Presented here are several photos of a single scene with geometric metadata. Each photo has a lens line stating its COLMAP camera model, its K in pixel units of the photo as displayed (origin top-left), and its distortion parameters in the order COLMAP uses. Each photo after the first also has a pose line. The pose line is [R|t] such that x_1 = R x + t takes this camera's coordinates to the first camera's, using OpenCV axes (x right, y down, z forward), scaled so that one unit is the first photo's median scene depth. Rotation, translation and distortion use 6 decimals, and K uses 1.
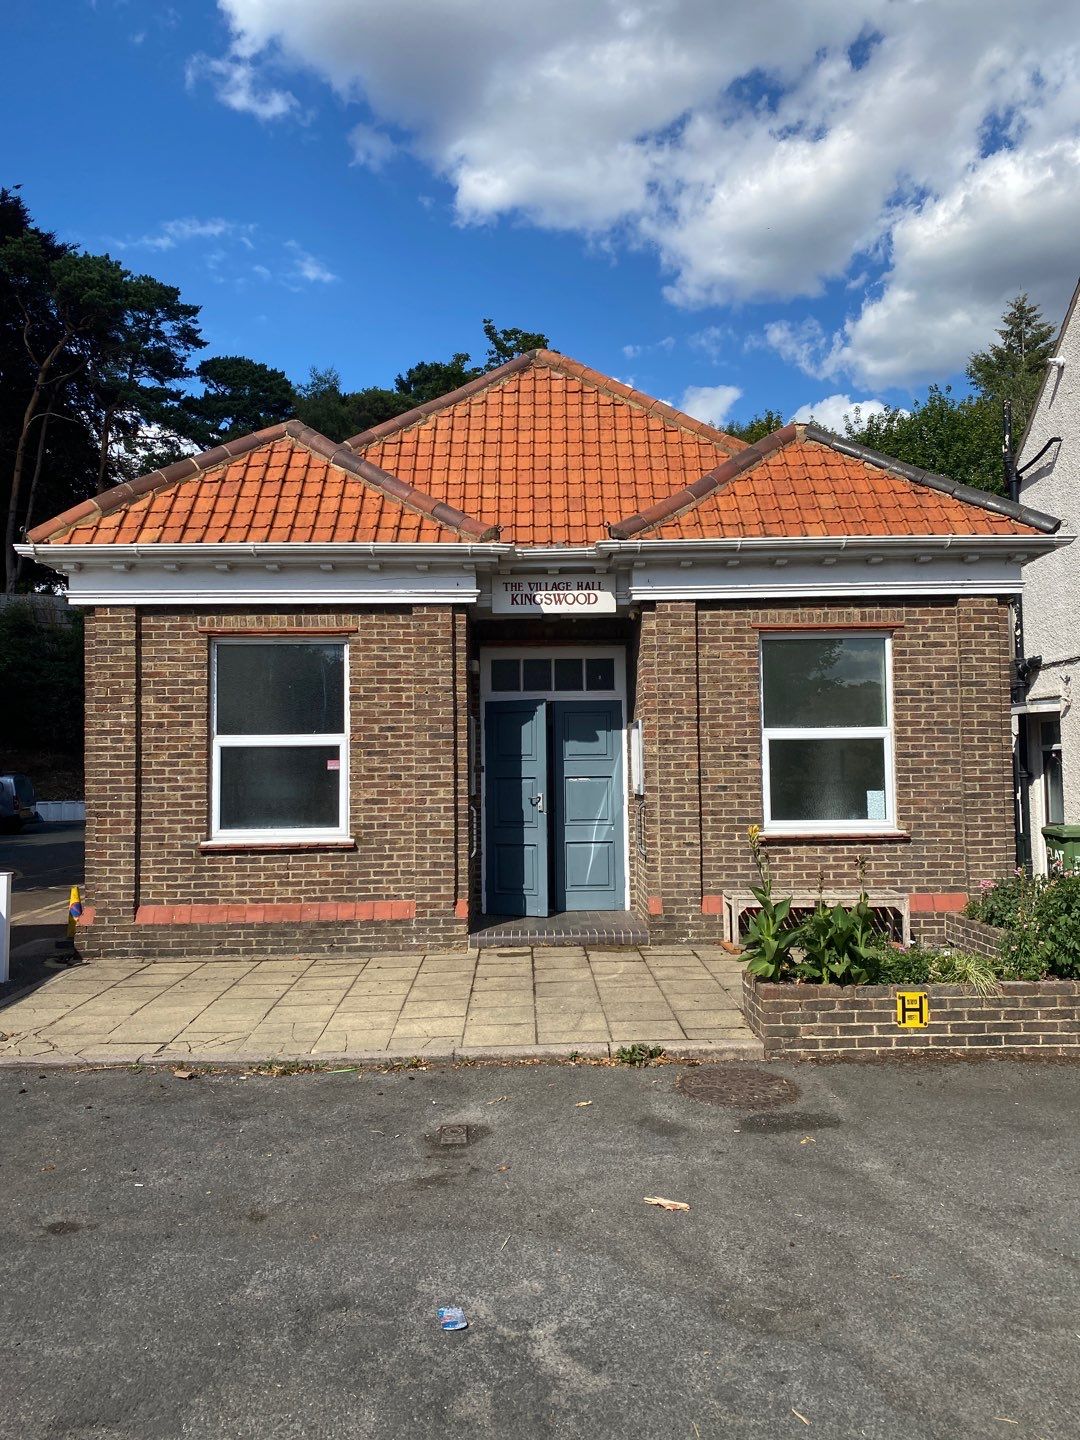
lens RADIAL K [[1116.5, 0, 558.9], [0, 1116.5, 716.7], [0, 0, 1]] dist [0.039284, -0.045398]
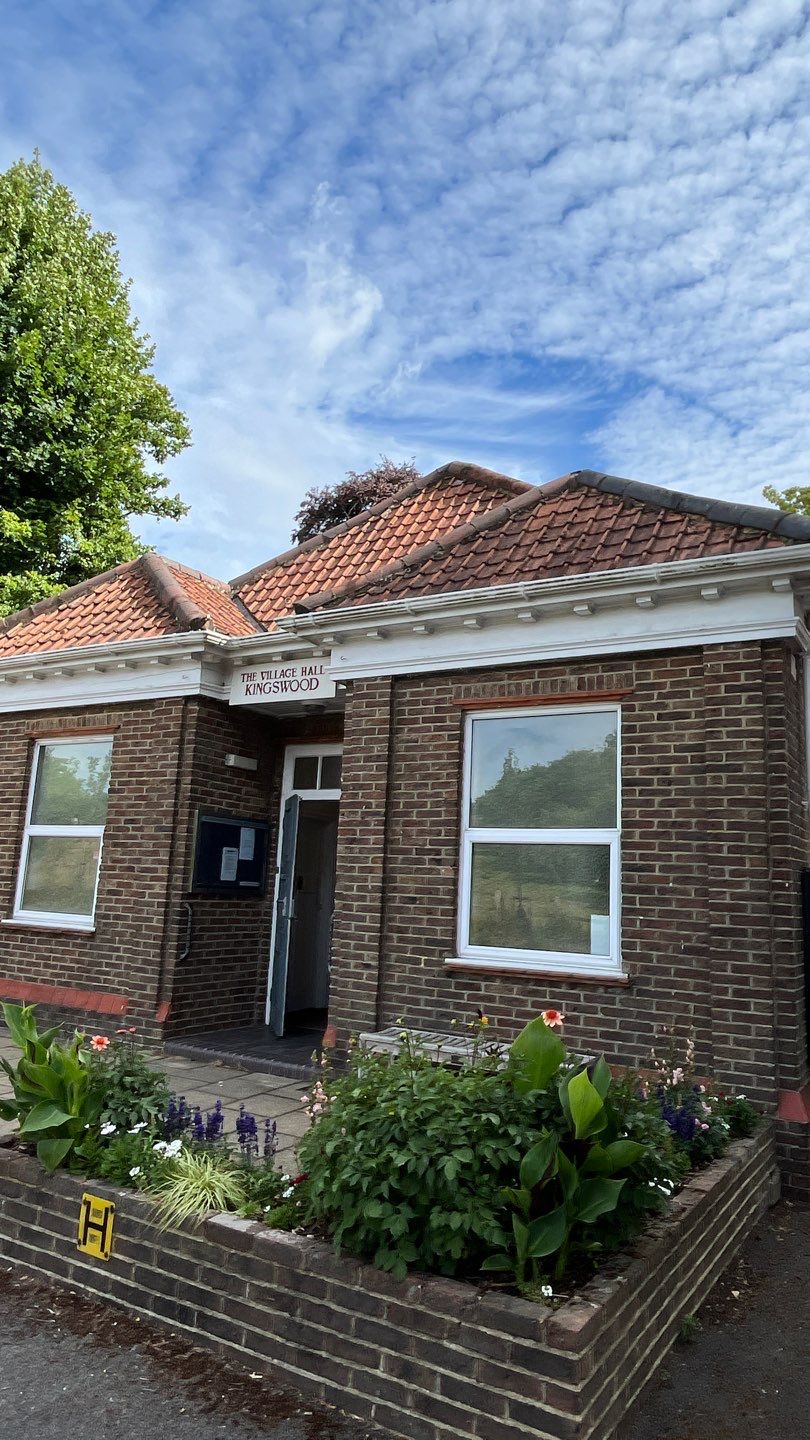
lens RADIAL K [[929.5, 0, 394.3], [0, 929.5, 711.3], [0, 0, 1]] dist [-0.007975, 0.004425]
pose [[0.839507, -0.051157, -0.540935, 0.515099], [-0.031238, 0.989367, -0.142045, 0.024154], [0.542450, 0.136146, 0.828983, 0.407354]]
